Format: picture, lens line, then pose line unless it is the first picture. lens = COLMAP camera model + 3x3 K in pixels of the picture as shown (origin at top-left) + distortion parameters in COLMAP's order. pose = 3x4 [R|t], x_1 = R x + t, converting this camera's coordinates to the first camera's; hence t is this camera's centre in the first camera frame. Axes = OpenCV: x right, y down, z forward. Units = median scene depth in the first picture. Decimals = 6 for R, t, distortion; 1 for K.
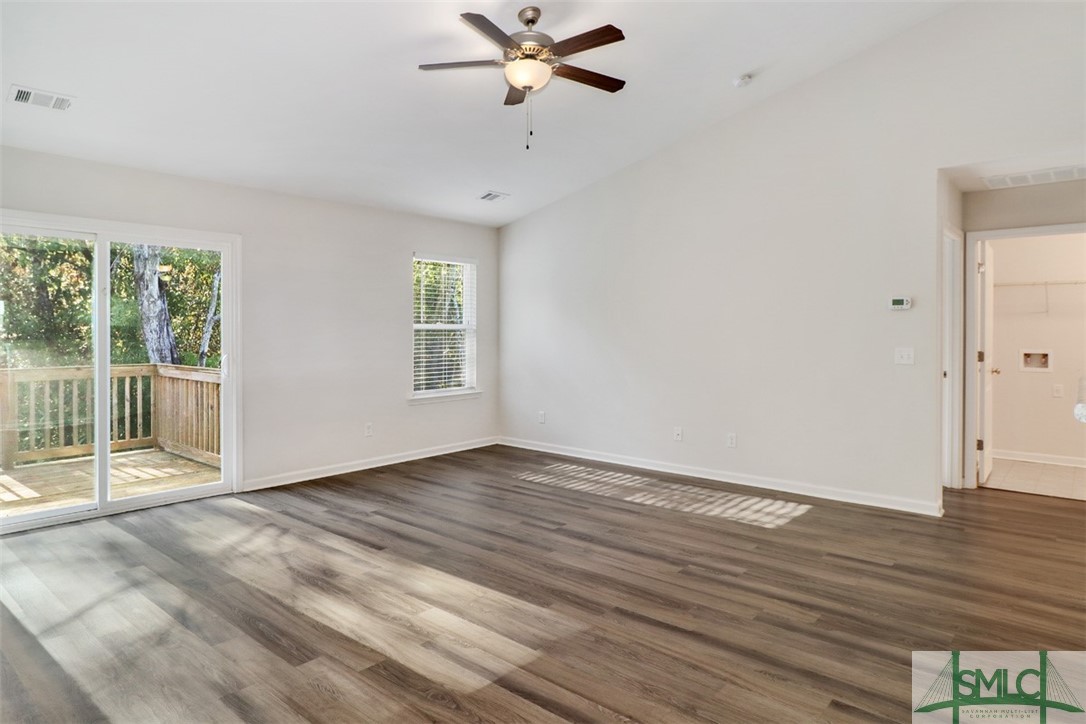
lens RADIAL K [[634.7, 0, 544.2], [0, 634.7, 338.1], [0, 0, 1]] dist [-0.002270, -0.000724]
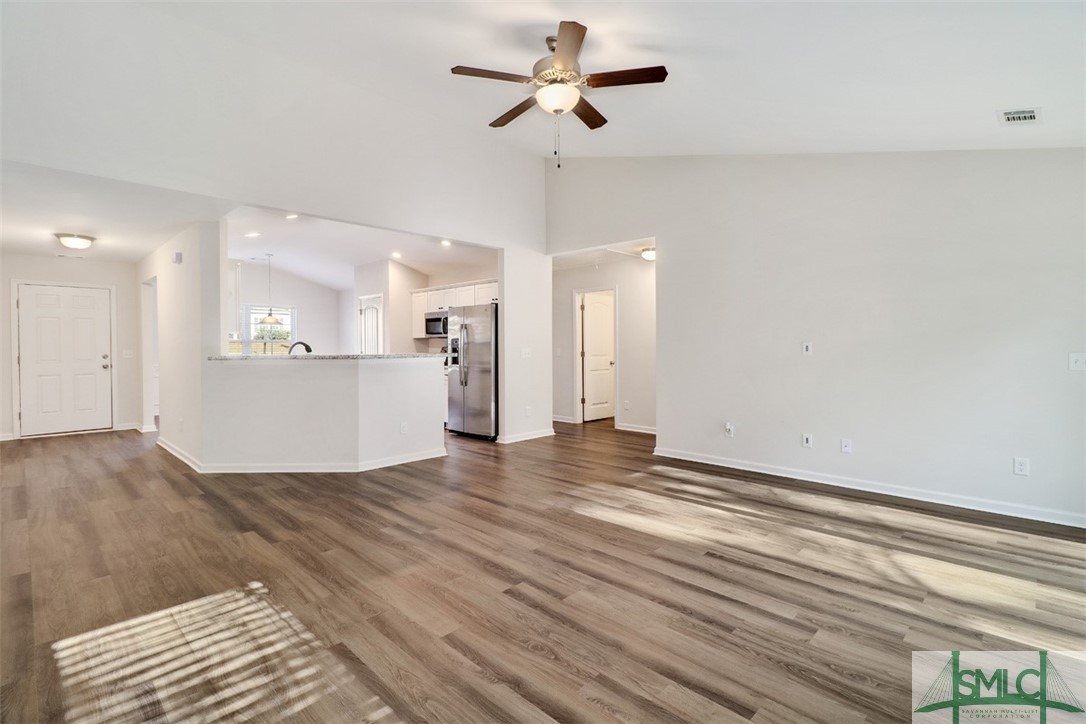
lens RADIAL K [[514.1, 0, 543.4], [0, 514.1, 351.5], [0, 0, 1]] dist [0.020348, 0.000440]
pose [[-0.996695, -0.000544, 0.081236, -0.063055], [0.000961, 0.999829, 0.018493, 0.005366], [-0.081232, 0.018510, -0.996523, 1.683248]]
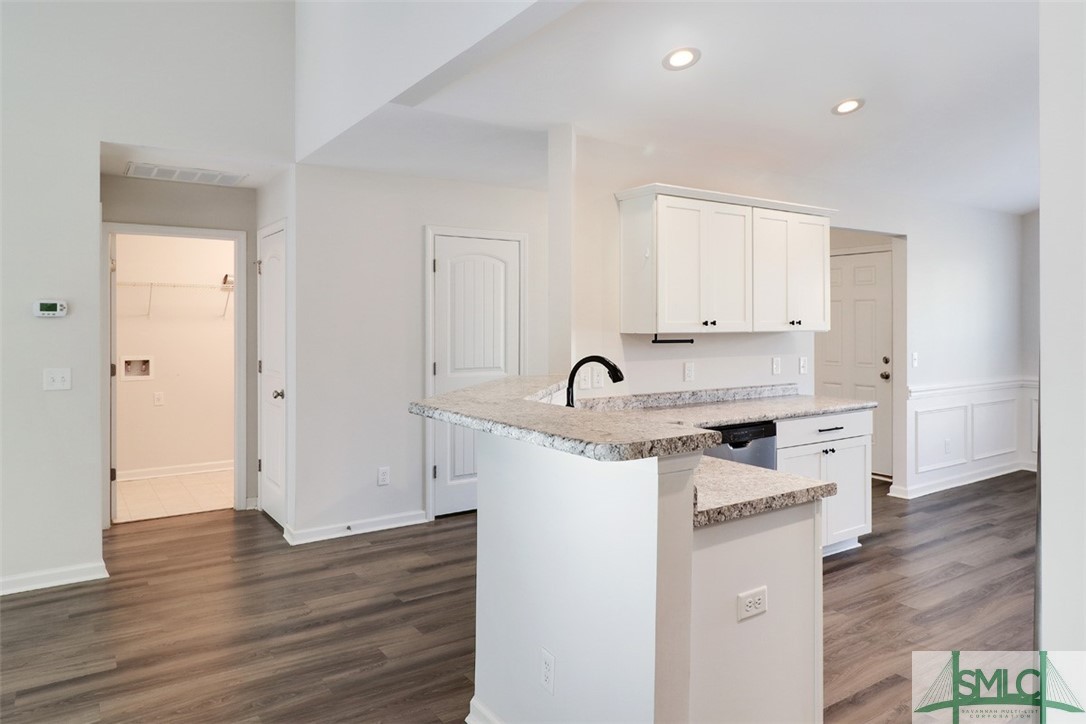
lens RADIAL K [[724.5, 0, 544.4], [0, 724.5, 322.6], [0, 0, 1]] dist [0.017312, -0.000762]
pose [[0.273517, -0.001719, 0.961866, -0.124694], [0.013016, 0.999913, -0.001914, -0.034100], [-0.961779, 0.013044, 0.273515, 0.240919]]
